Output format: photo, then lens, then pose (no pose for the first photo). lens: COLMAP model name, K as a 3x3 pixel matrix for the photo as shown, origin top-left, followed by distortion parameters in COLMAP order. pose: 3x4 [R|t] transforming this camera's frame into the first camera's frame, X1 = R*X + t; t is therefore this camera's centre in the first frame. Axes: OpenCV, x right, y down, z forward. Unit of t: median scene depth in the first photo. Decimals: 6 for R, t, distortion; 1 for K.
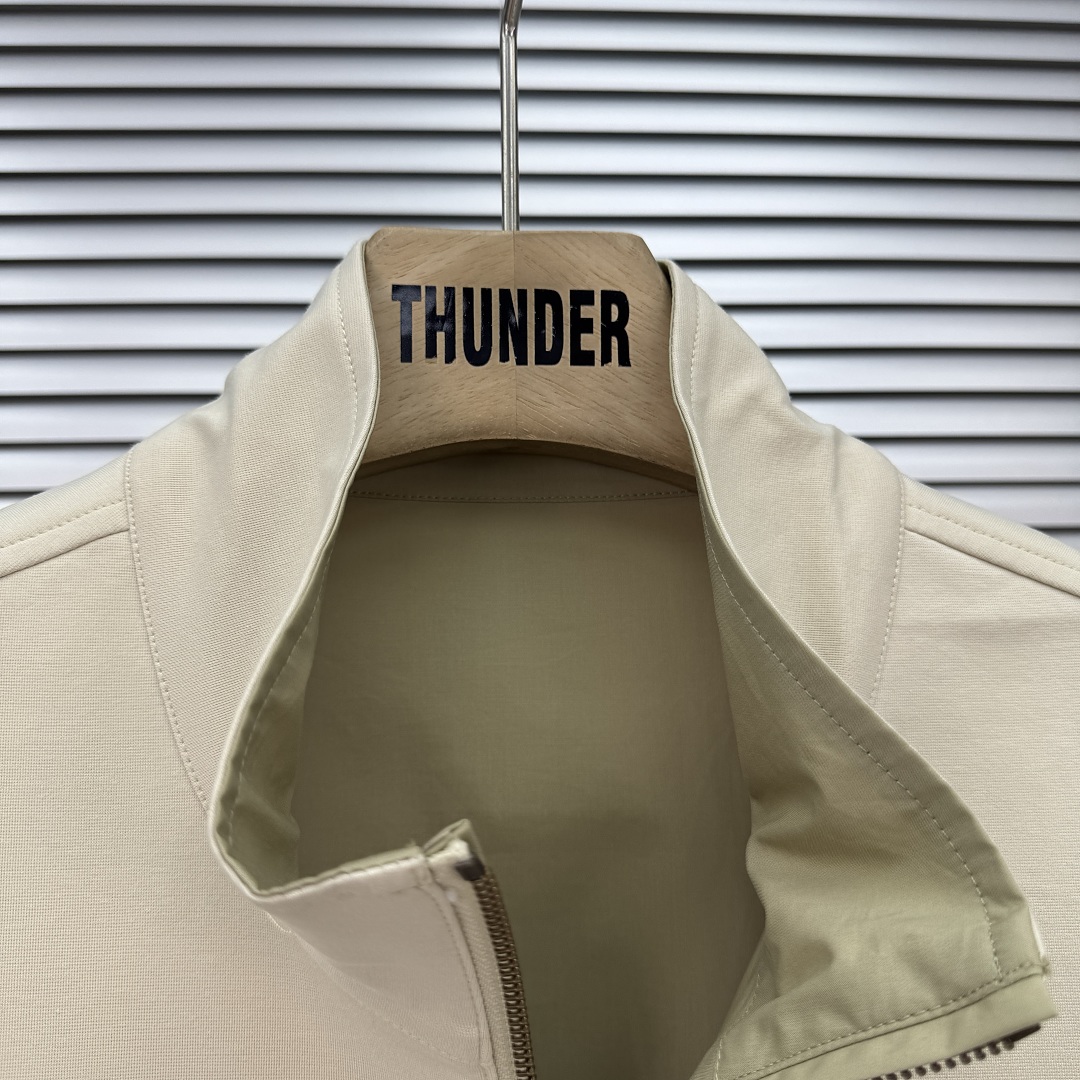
lens RADIAL K [[989.3, 0, 531.2], [0, 989.3, 538.1], [0, 0, 1]] dist [0.173709, -0.423216]
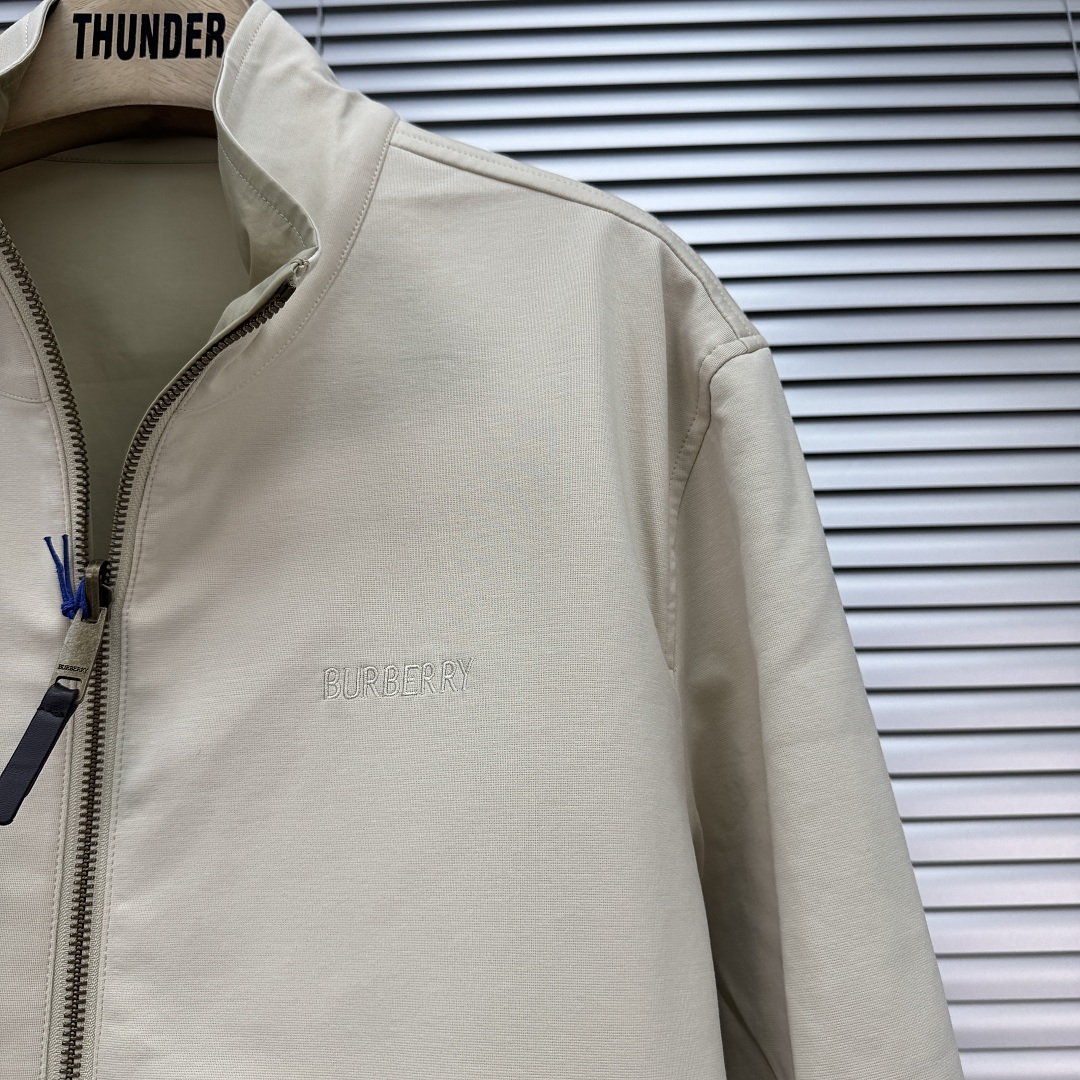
lens RADIAL K [[989.1, 0, 540.0], [0, 989.1, 540.0], [0, 0, 1]] dist [0.002591, -0.041547]
pose [[0.997073, -0.014090, -0.075147, 0.695101], [0.008156, 0.996866, -0.078689, 0.697868], [0.076020, 0.077846, 0.994063, -0.415052]]
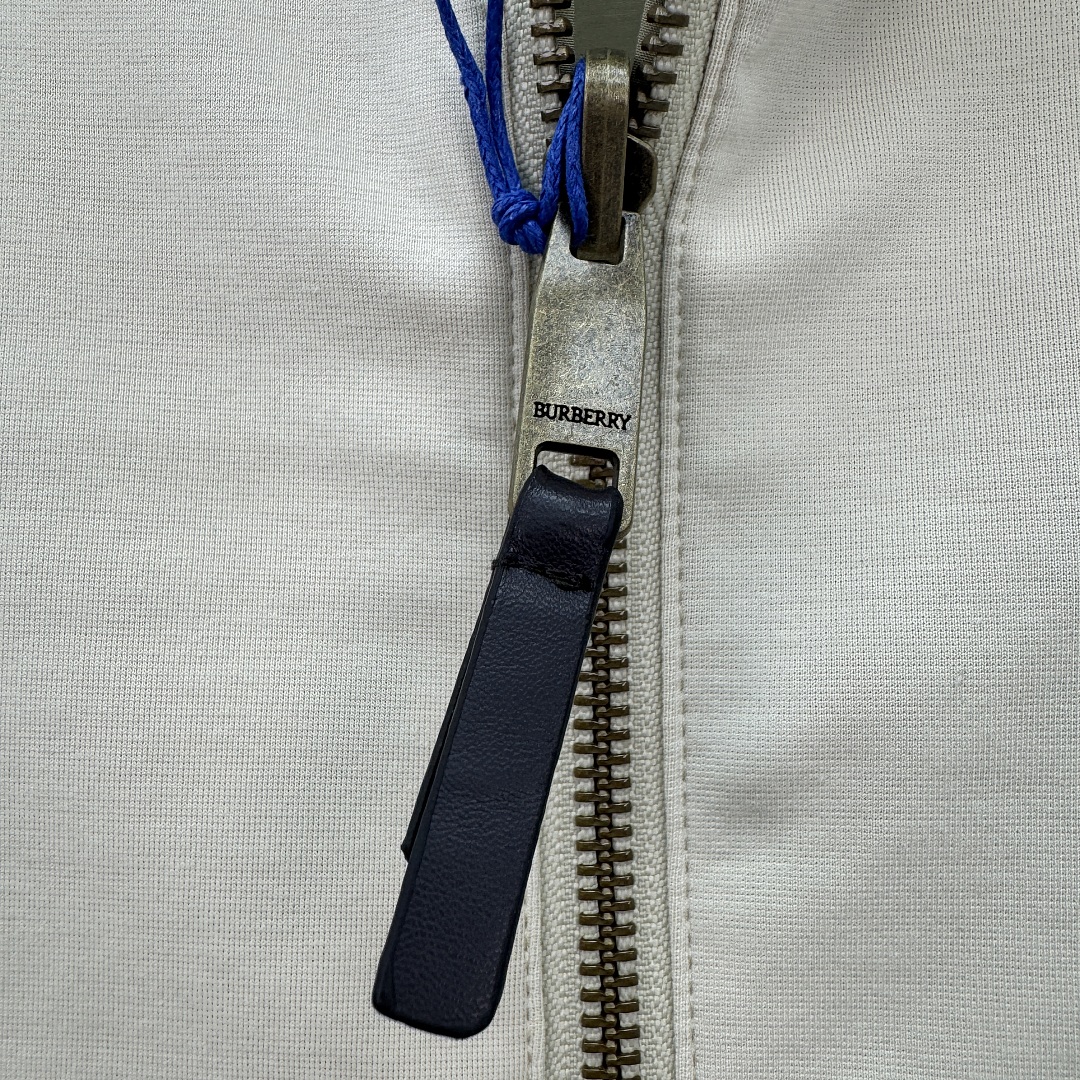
lens RADIAL K [[968.5, 0, 540.2], [0, 968.5, 459.7], [0, 0, 1]] dist [-0.004592, 0.003257]
pose [[0.989512, 0.007393, -0.144262, 0.054018], [0.012253, 0.990795, 0.134818, 0.724267], [0.143931, -0.135171, 0.980313, 0.430161]]
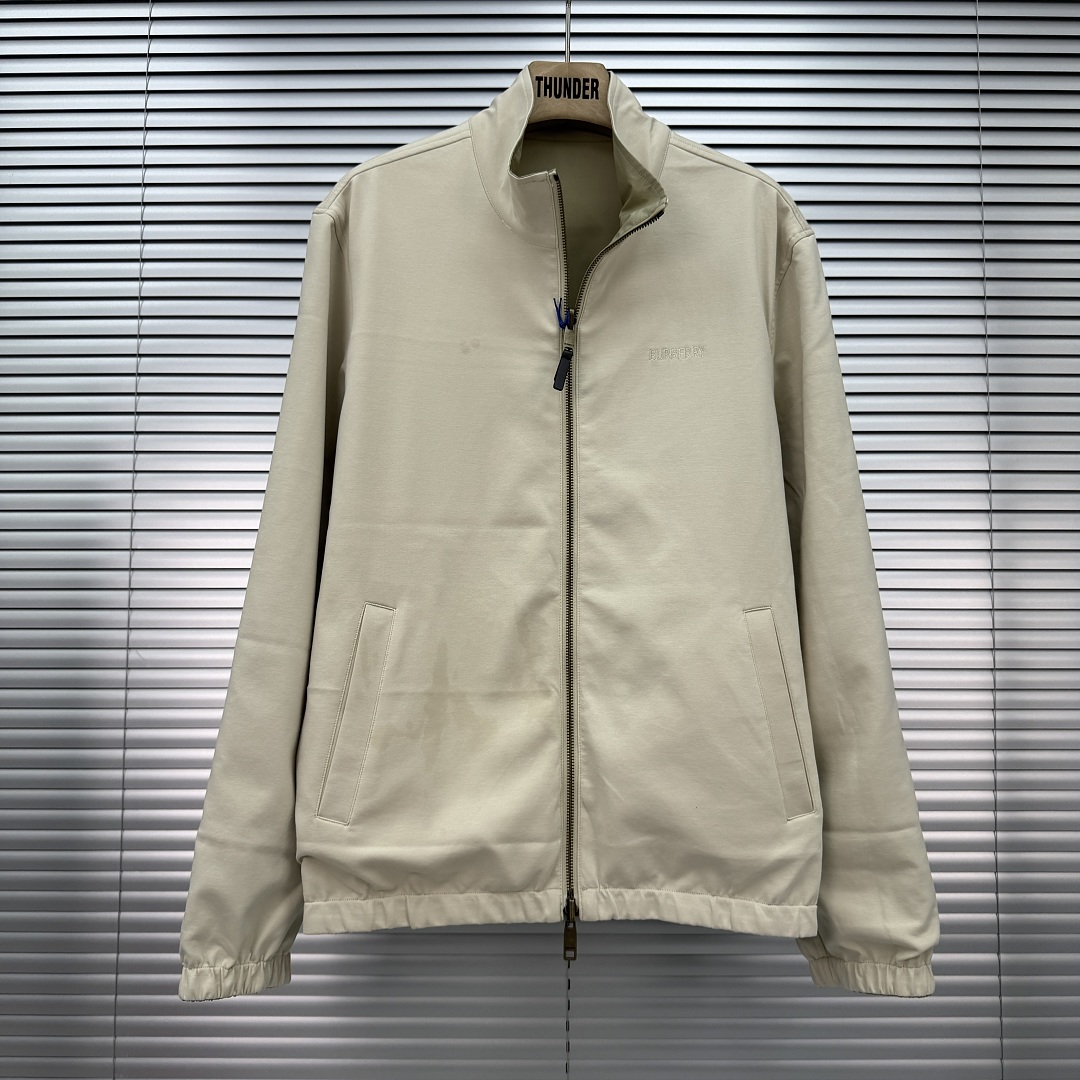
lens RADIAL K [[989.3, 0, 531.2], [0, 989.3, 538.1], [0, 0, 1]] dist [0.173709, -0.423216]
pose [[0.998134, 0.026709, -0.054904, 0.099247], [-0.022237, 0.996506, 0.080509, 1.171439], [0.056863, -0.079138, 0.995241, -2.904397]]
